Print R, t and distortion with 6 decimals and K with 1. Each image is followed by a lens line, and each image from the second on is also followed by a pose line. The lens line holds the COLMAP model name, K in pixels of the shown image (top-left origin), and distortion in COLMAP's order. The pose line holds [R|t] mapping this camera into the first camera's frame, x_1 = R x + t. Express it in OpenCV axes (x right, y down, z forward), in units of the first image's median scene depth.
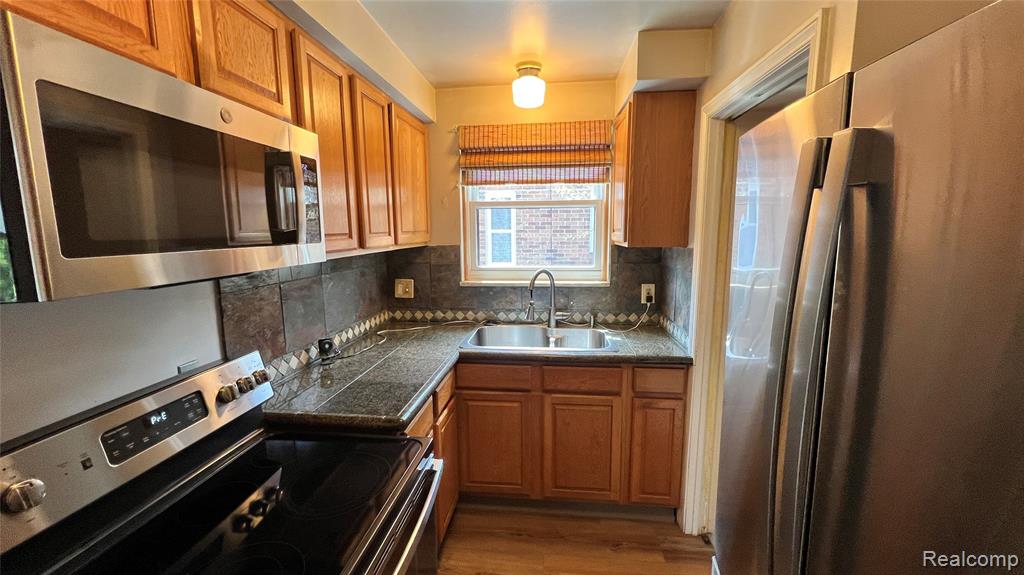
lens RADIAL K [[410.2, 0, 512.0], [0, 410.2, 287.5], [0, 0, 1]] dist [-0.000299, -0.000020]
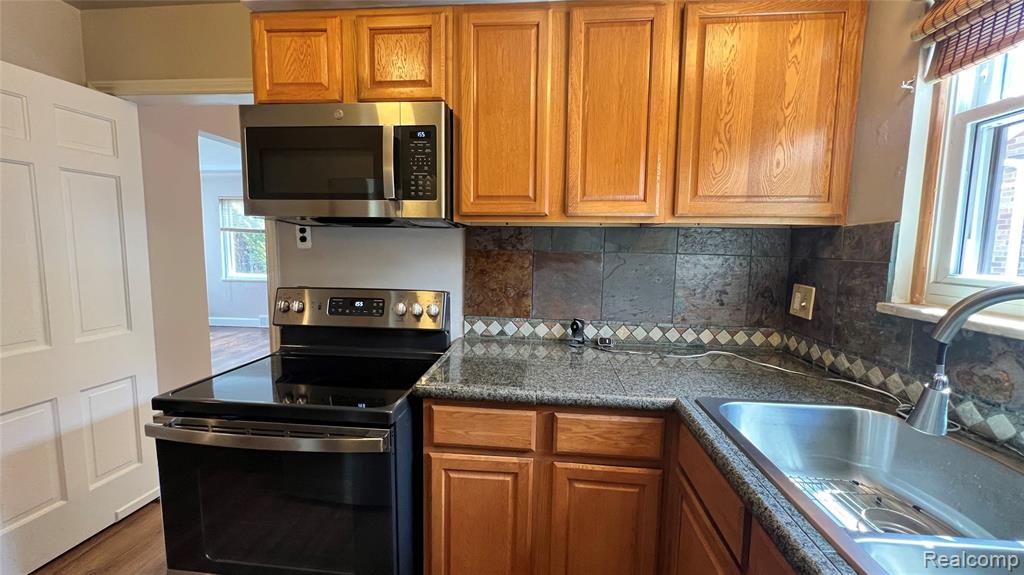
lens RADIAL K [[410.2, 0, 512.0], [0, 410.2, 287.5], [0, 0, 1]] dist [-0.000299, -0.000020]
pose [[0.011780, 0.108911, -0.993982, 0.371604], [-0.157566, 0.981834, 0.105713, -0.015682], [0.987438, 0.155372, 0.028726, 0.675812]]
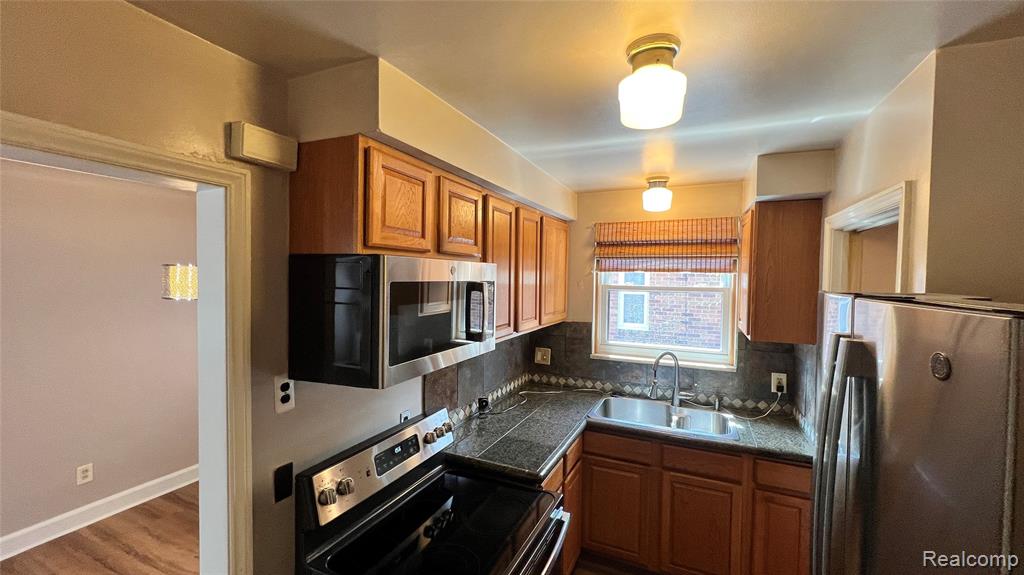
lens RADIAL K [[410.8, 0, 512.0], [0, 410.8, 287.5], [0, 0, 1]] dist [-0.000315, -0.000001]
pose [[0.948486, 0.029831, -0.315413, 0.024489], [-0.066087, 0.992286, -0.104884, -0.075194], [0.309851, 0.120326, 0.943141, -0.197069]]
